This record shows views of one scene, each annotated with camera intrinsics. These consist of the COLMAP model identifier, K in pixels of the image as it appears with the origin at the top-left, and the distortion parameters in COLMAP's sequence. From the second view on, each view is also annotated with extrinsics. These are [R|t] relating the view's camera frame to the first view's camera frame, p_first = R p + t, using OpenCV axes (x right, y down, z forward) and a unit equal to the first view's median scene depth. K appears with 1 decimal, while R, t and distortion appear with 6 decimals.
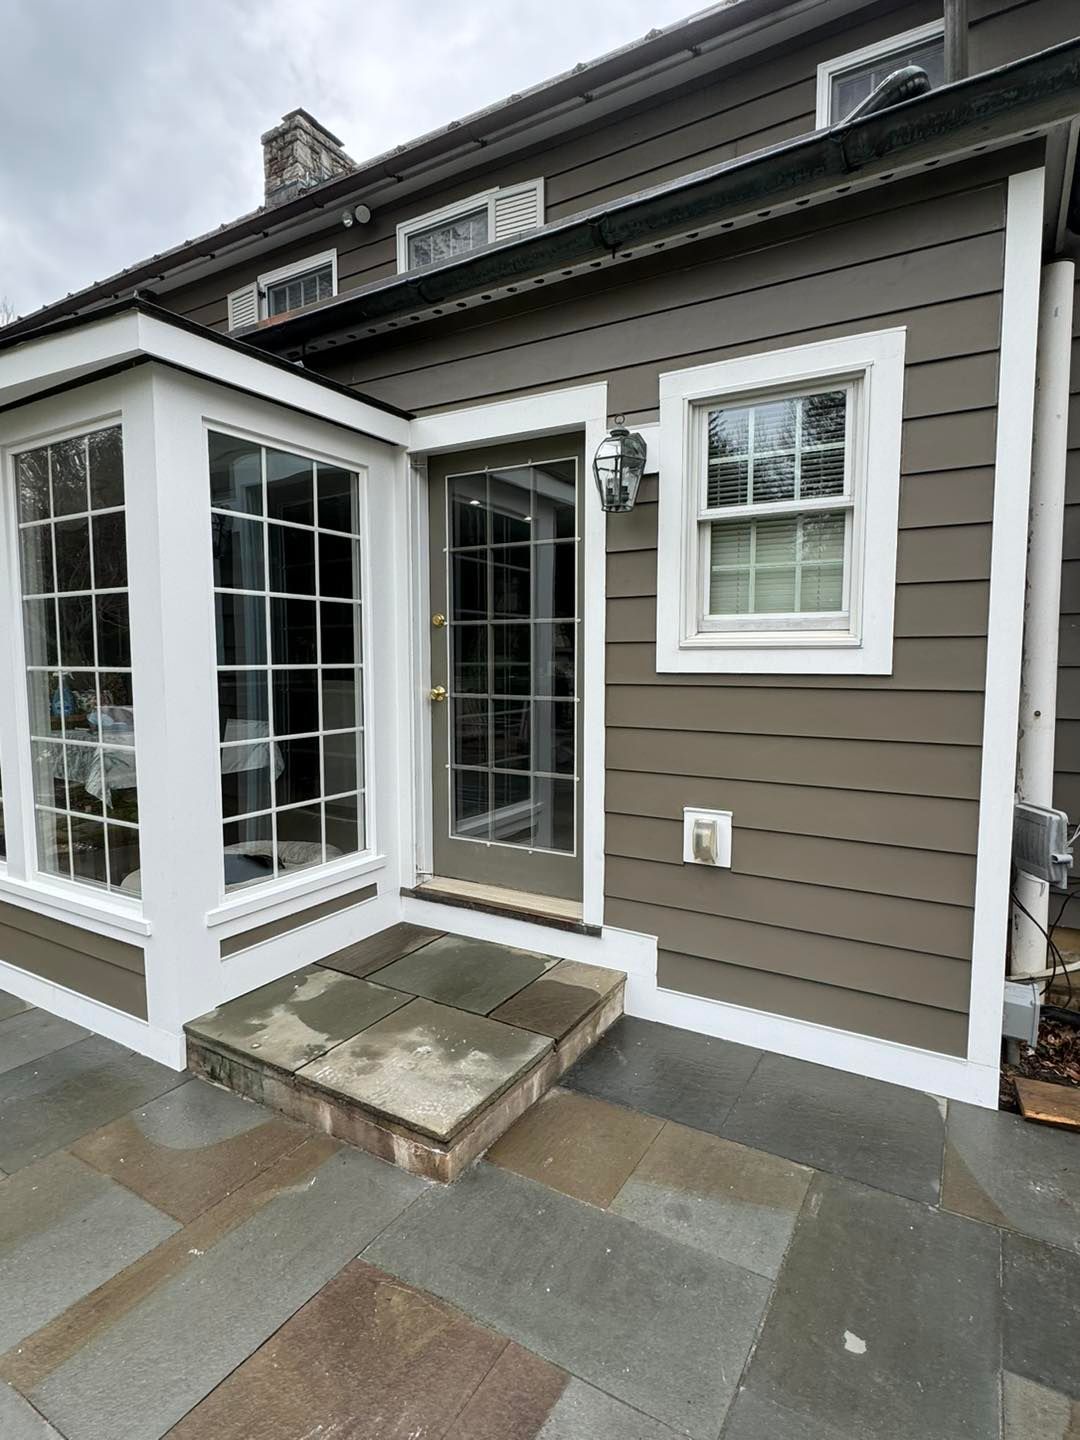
lens RADIAL K [[742.5, 0, 540.0], [0, 742.5, 720.0], [0, 0, 1]] dist [-0.002273, -0.000032]
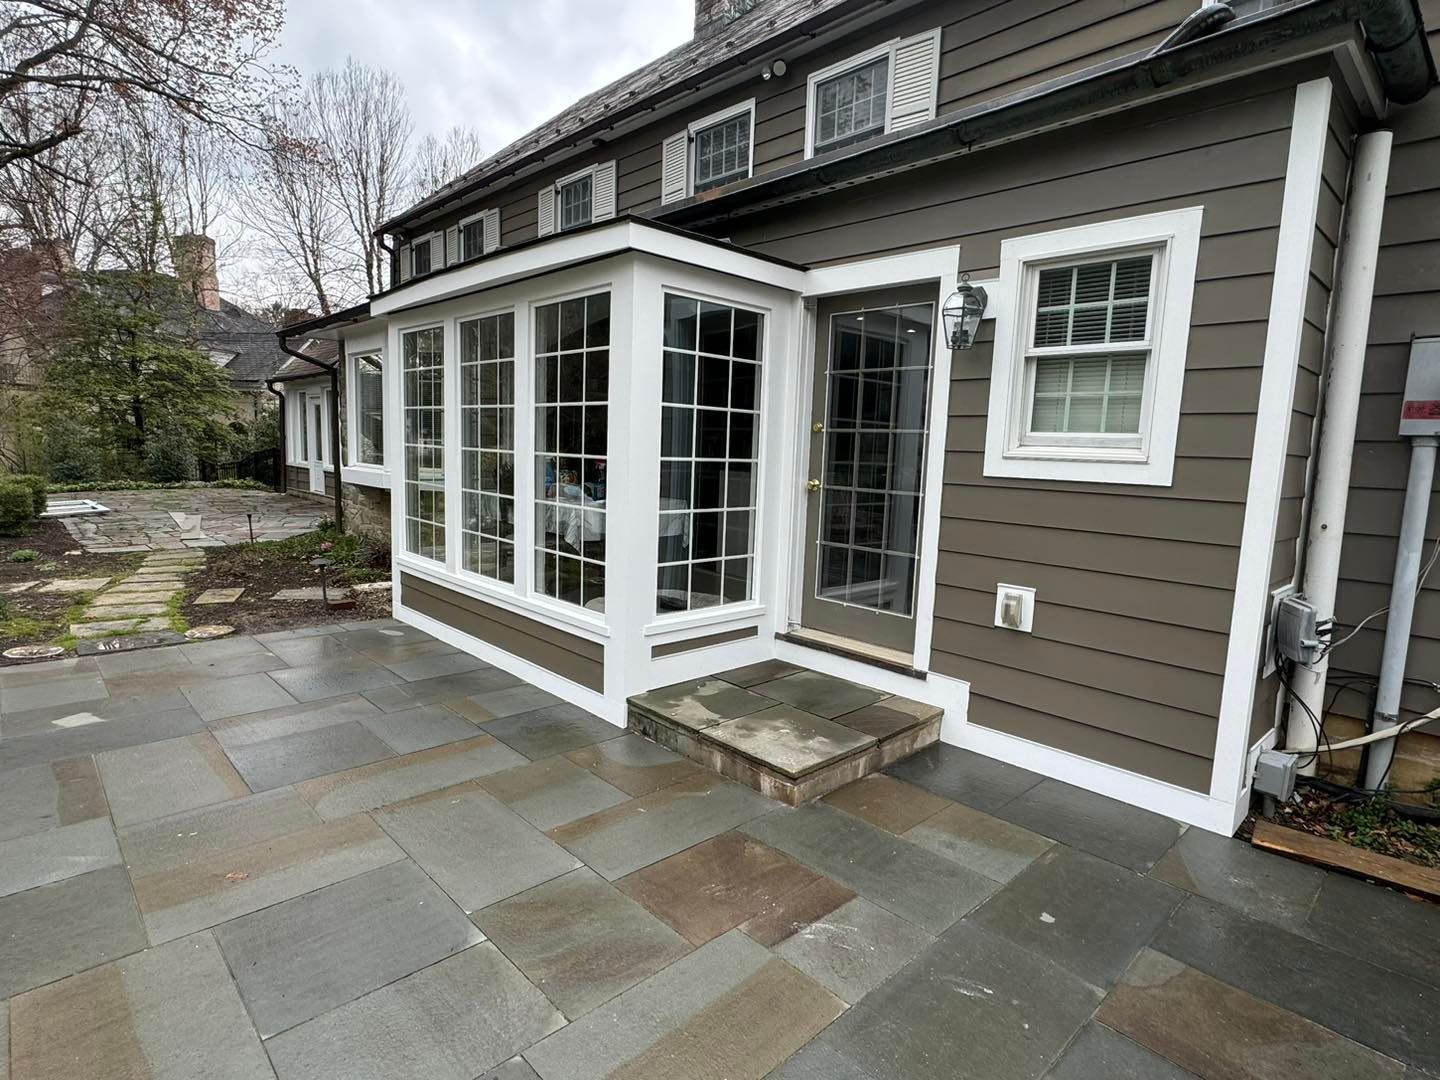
lens RADIAL K [[752.9, 0, 728.9], [0, 752.9, 542.5], [0, 0, 1]] dist [-0.000408, 0.001167]
pose [[0.964638, 0.068982, -0.254392, 0.075399], [-0.060185, 0.997294, 0.042212, 0.022380], [0.256616, -0.025409, 0.966179, -0.378405]]
